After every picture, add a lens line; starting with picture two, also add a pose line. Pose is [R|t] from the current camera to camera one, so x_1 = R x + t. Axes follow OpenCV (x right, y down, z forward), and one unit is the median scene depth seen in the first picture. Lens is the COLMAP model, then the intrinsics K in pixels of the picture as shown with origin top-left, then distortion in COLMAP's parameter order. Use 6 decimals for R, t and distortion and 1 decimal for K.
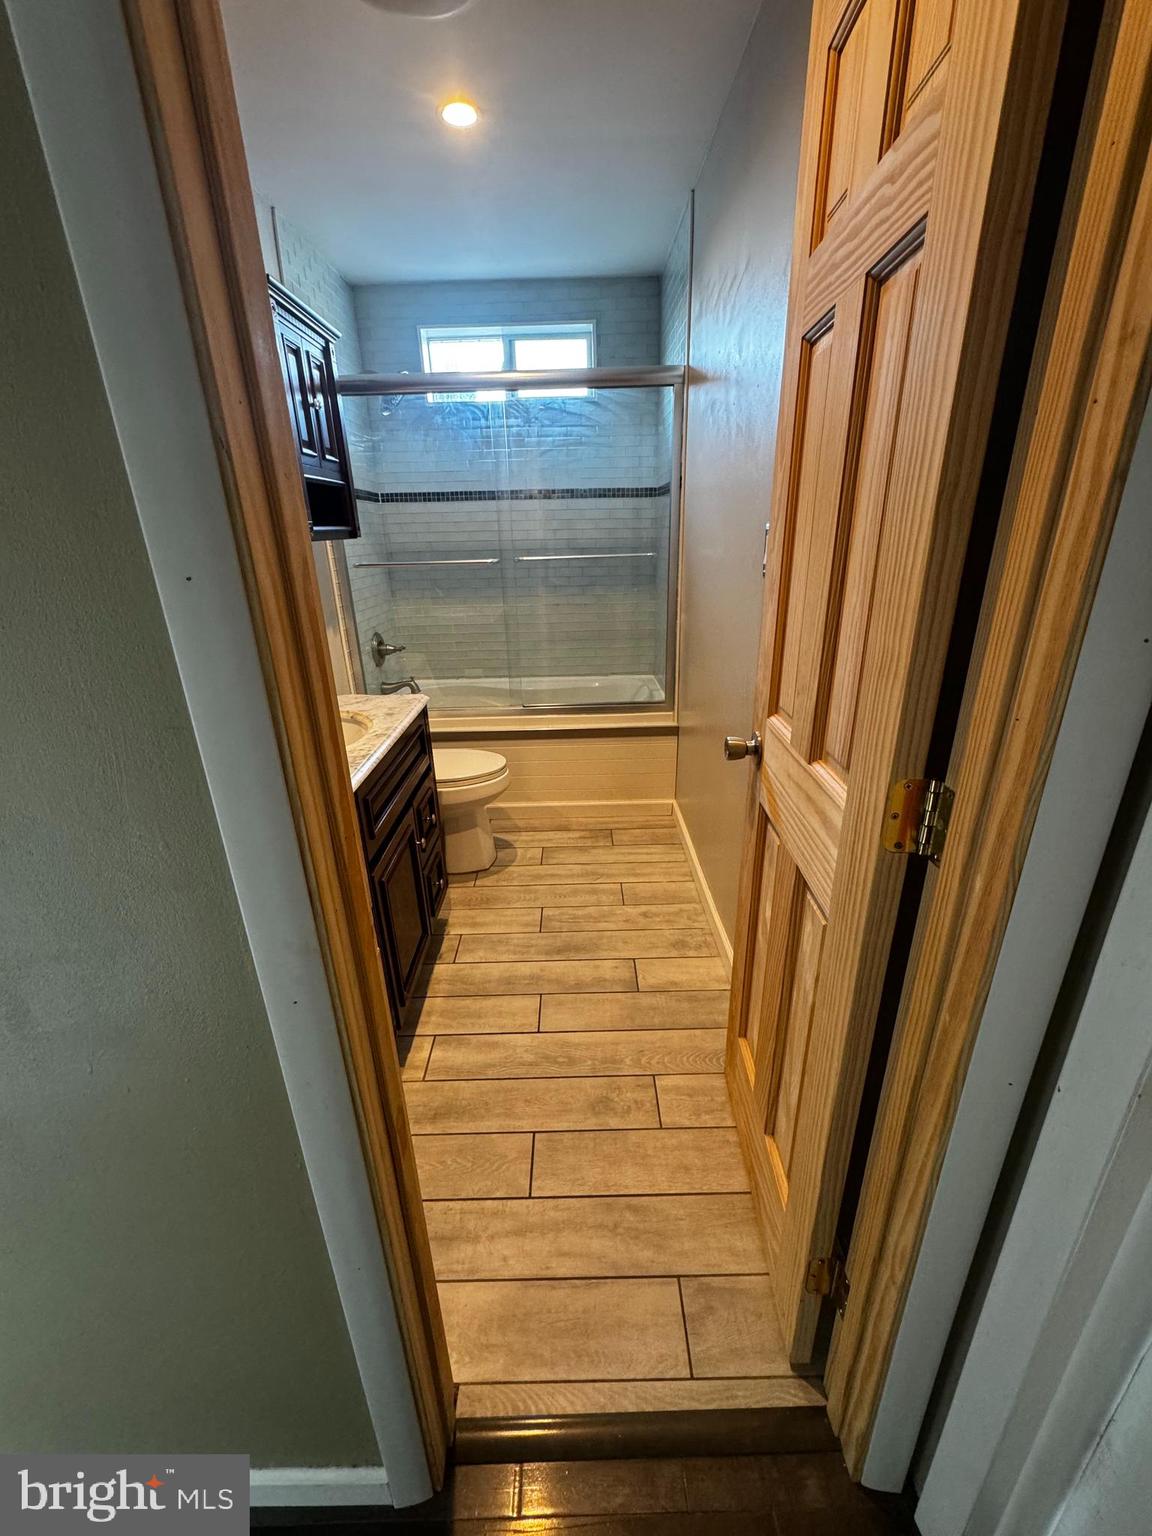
lens RADIAL K [[613.1, 0, 578.8], [0, 613.1, 765.8], [0, 0, 1]] dist [-0.001233, -0.000334]
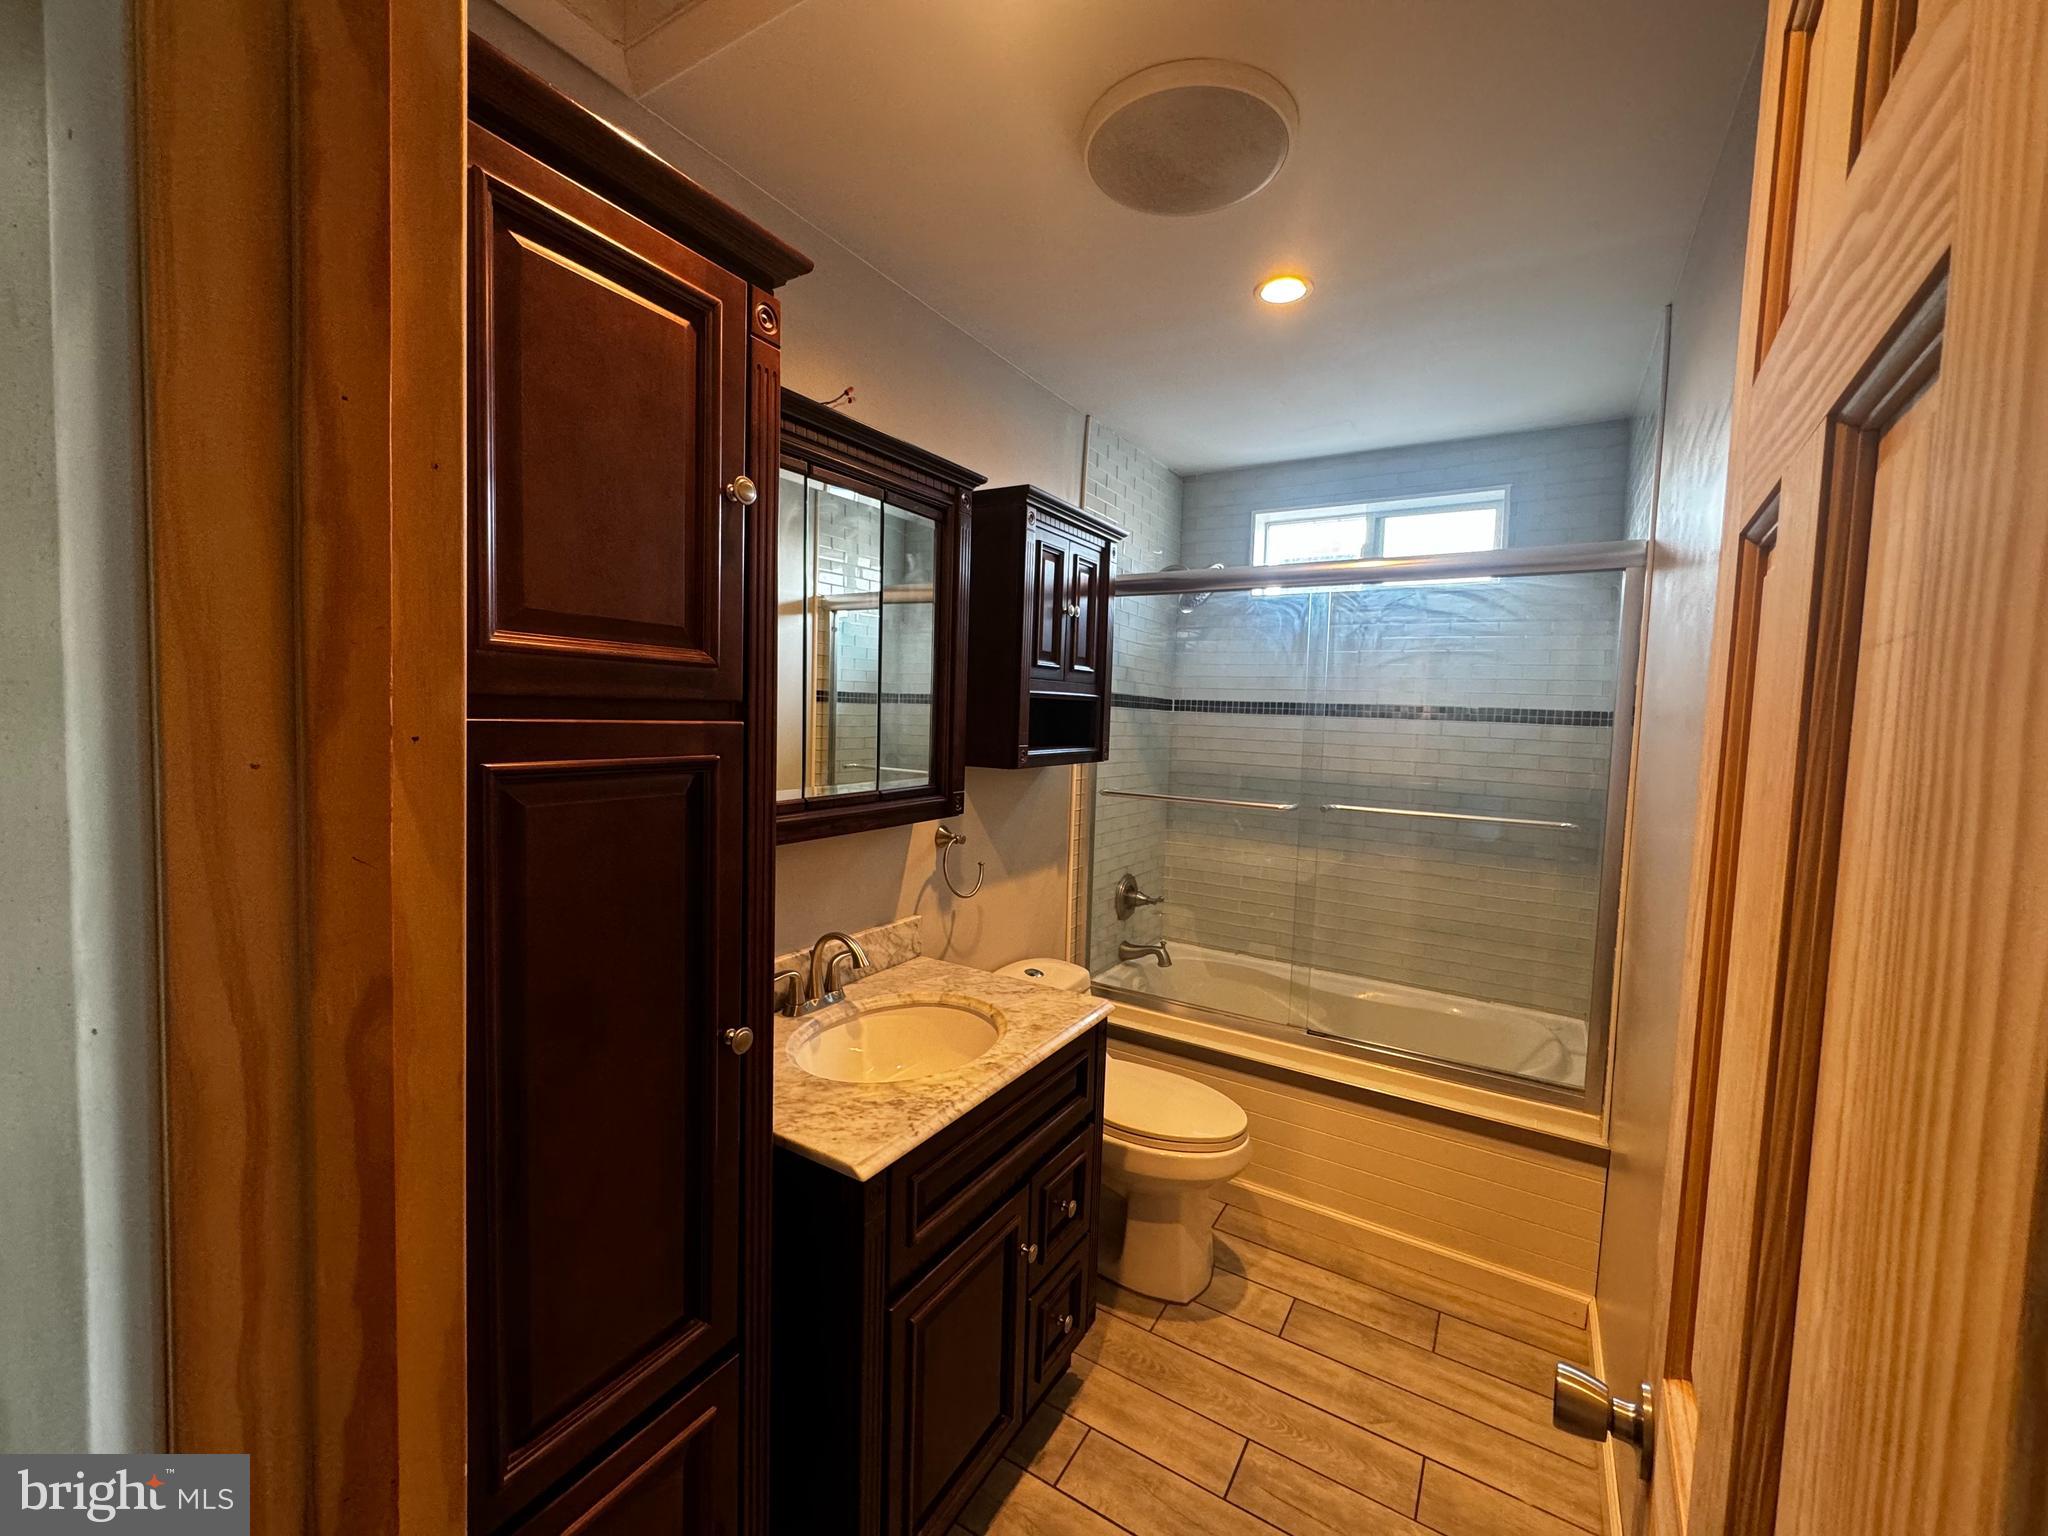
lens RADIAL K [[817.5, 0, 1026.1], [0, 817.5, 763.3], [0, 0, 1]] dist [-0.001233, -0.000334]
pose [[0.846619, 0.087474, -0.524961, 0.087676], [-0.245091, 0.939658, -0.238690, -0.094638], [0.472405, 0.330743, 0.816972, 0.111822]]
